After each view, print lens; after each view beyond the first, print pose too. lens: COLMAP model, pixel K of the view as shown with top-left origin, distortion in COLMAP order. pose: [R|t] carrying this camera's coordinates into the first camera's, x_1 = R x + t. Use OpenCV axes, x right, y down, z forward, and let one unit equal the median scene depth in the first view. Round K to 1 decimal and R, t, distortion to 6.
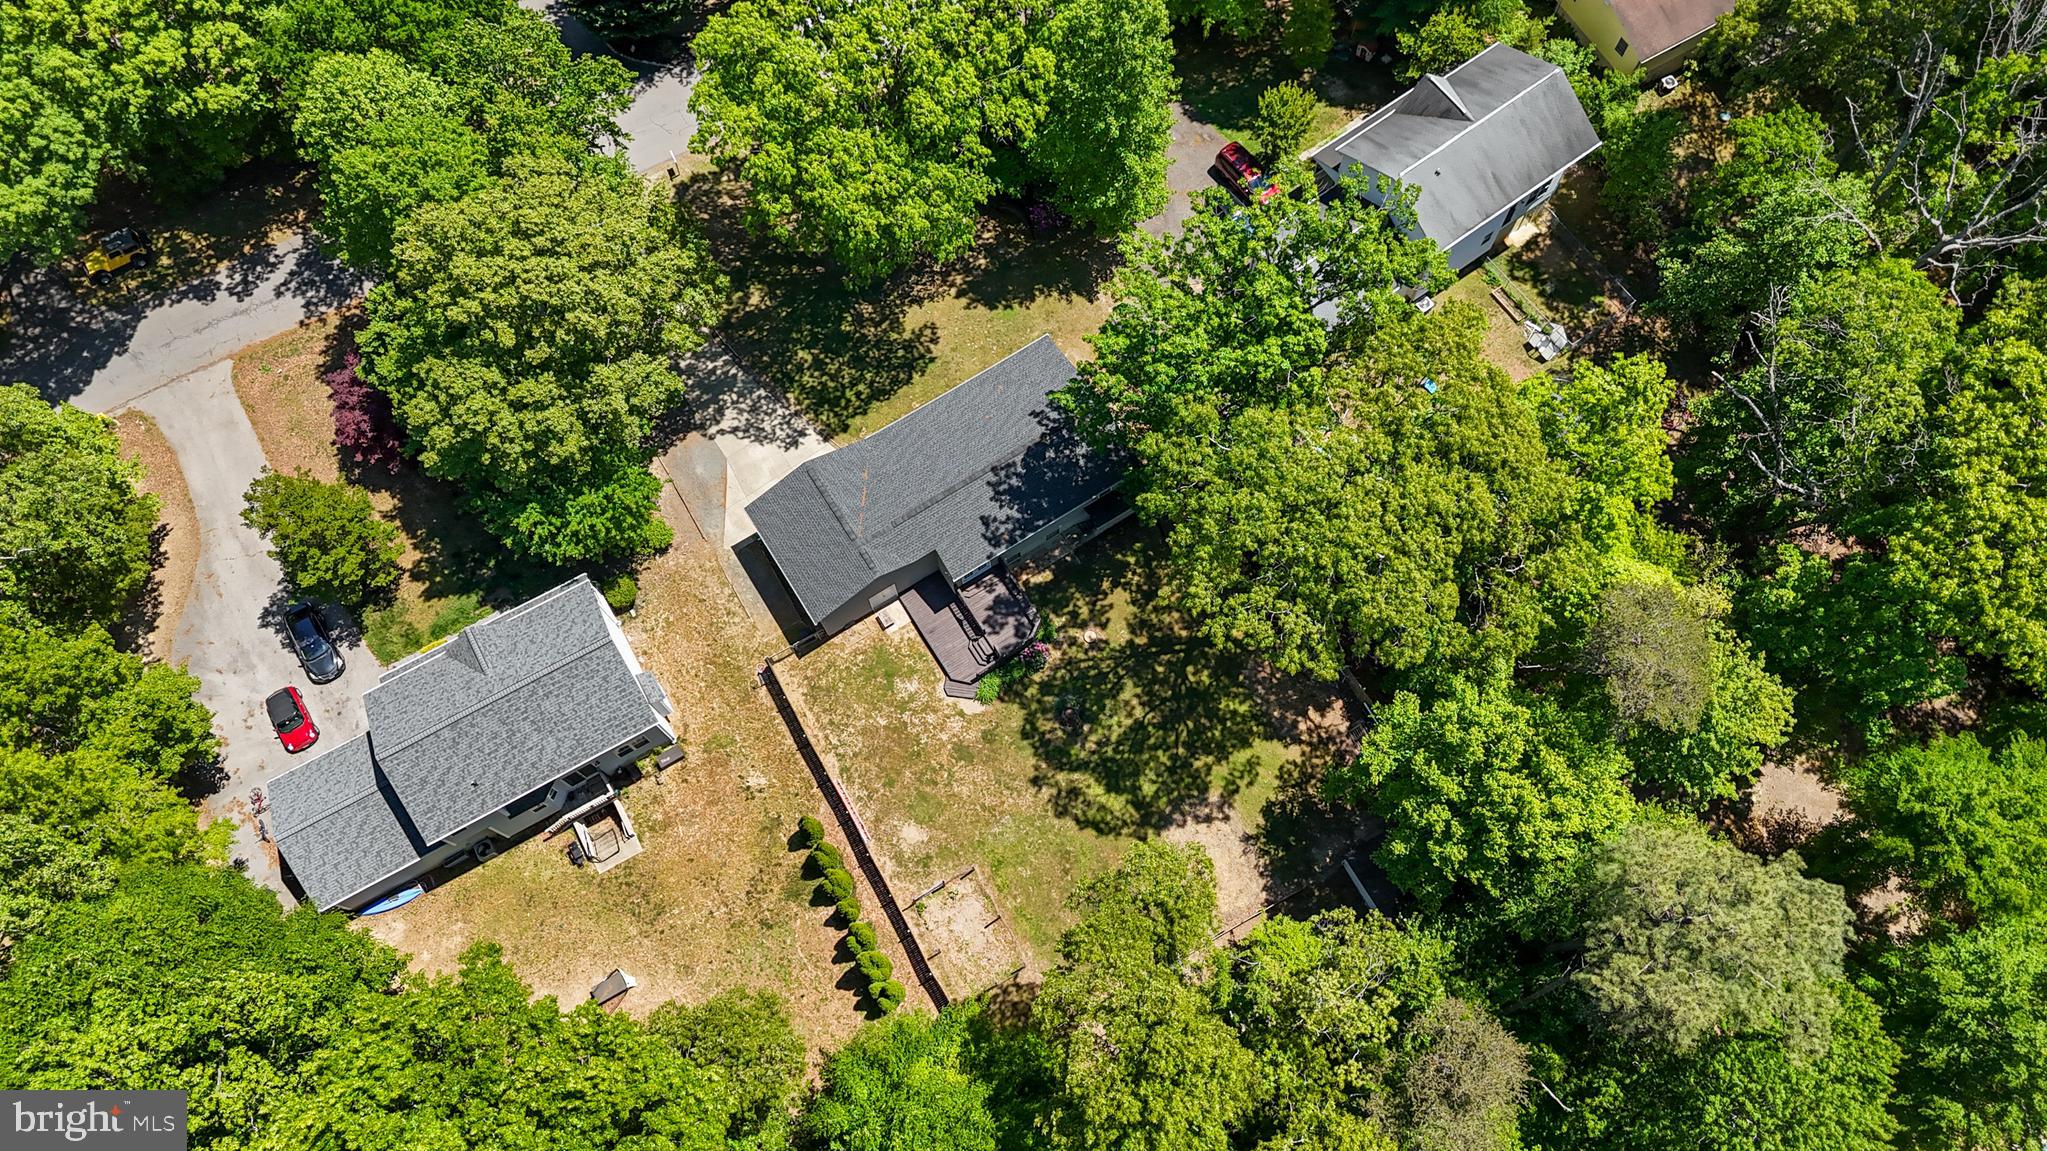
lens RADIAL K [[1531.6, 0, 1025.1], [0, 1531.6, 587.3], [0, 0, 1]] dist [0.044486, -0.007338]
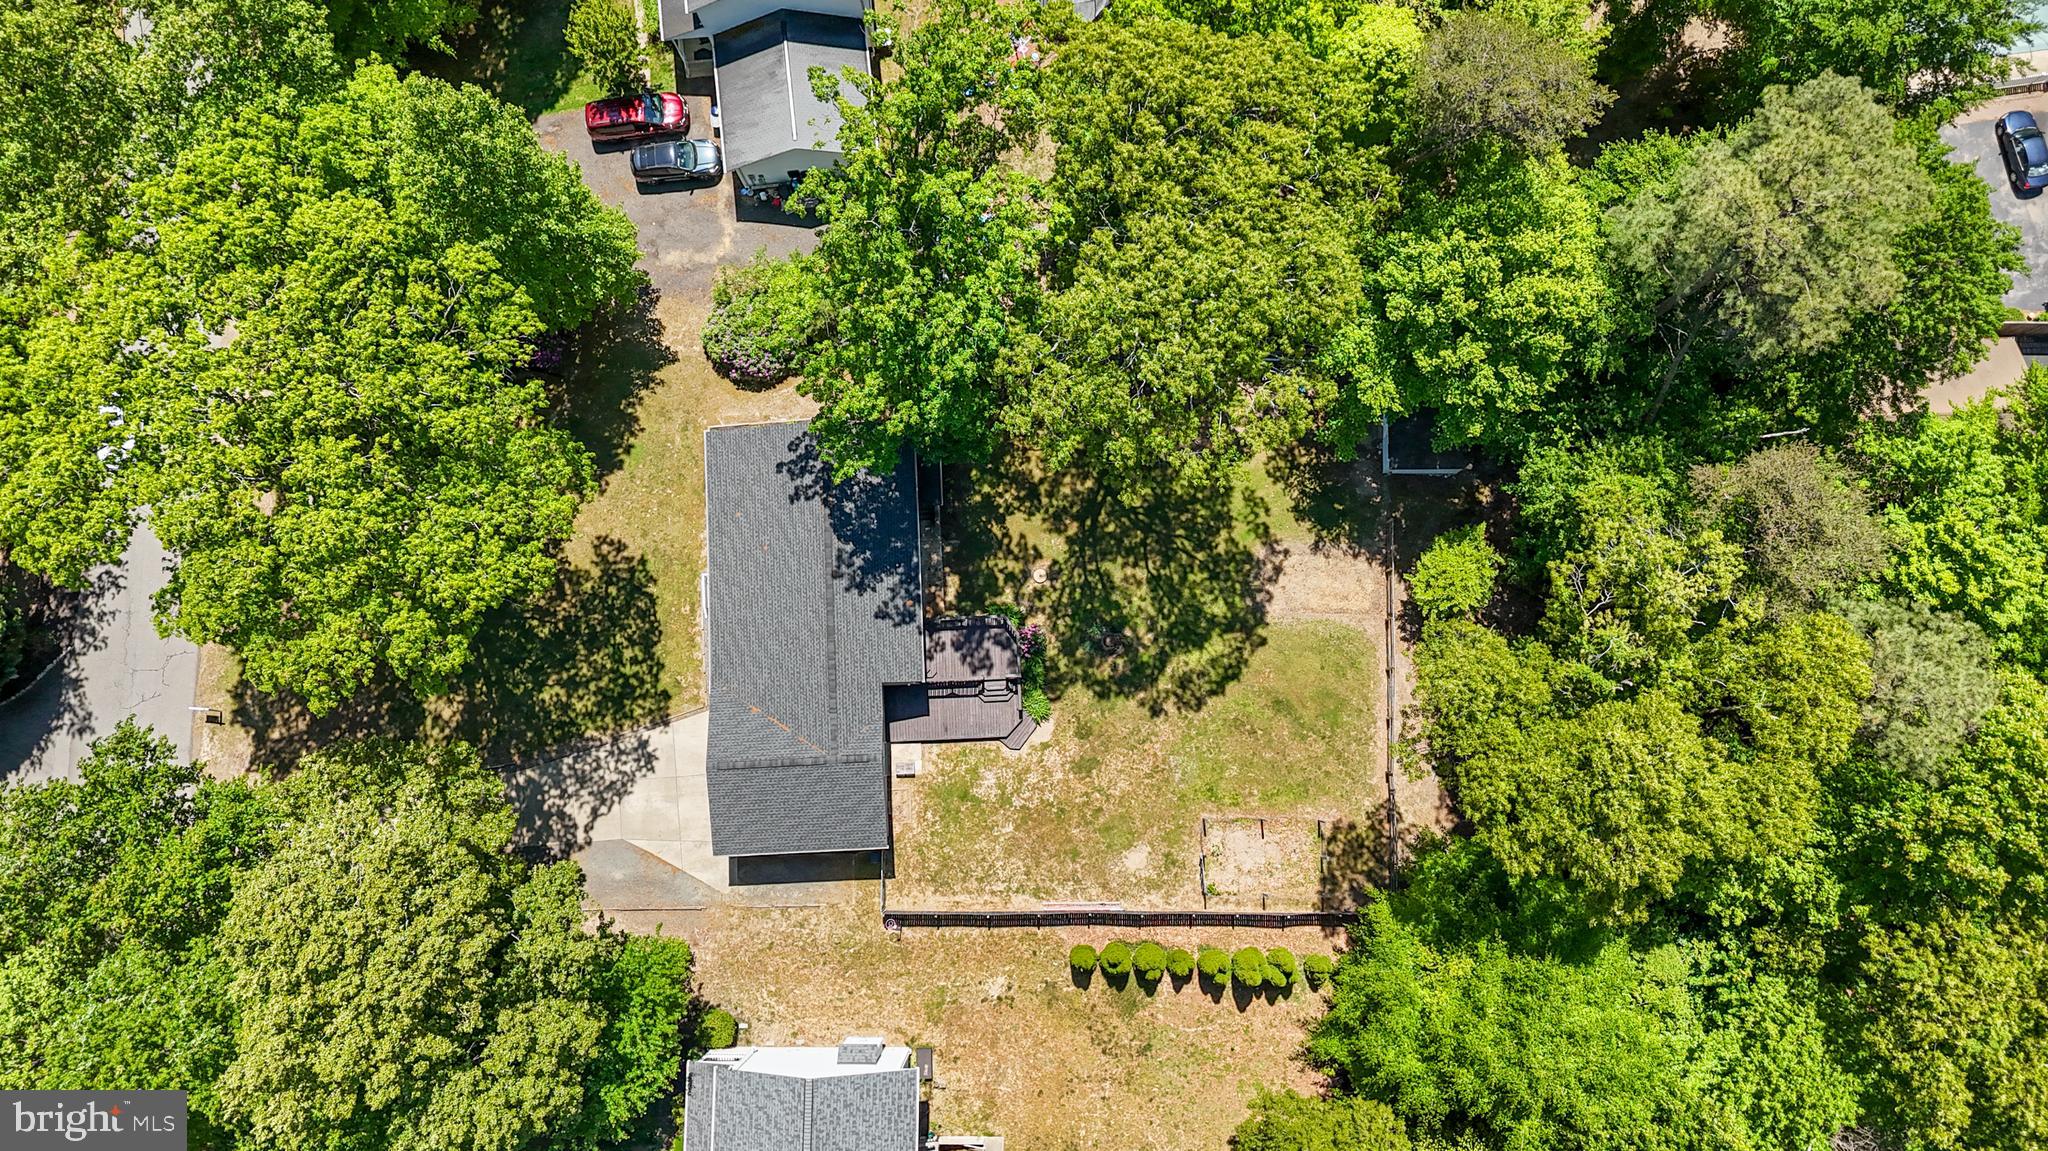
lens RADIAL K [[1532.3, 0, 1014.5], [0, 1532.3, 568.7], [0, 0, 1]] dist [0.044486, -0.007338]
pose [[0.495902, -0.858666, 0.129514, -0.077723], [0.813822, 0.511579, 0.275646, -0.230378], [-0.302945, -0.031291, 0.952494, 0.162244]]
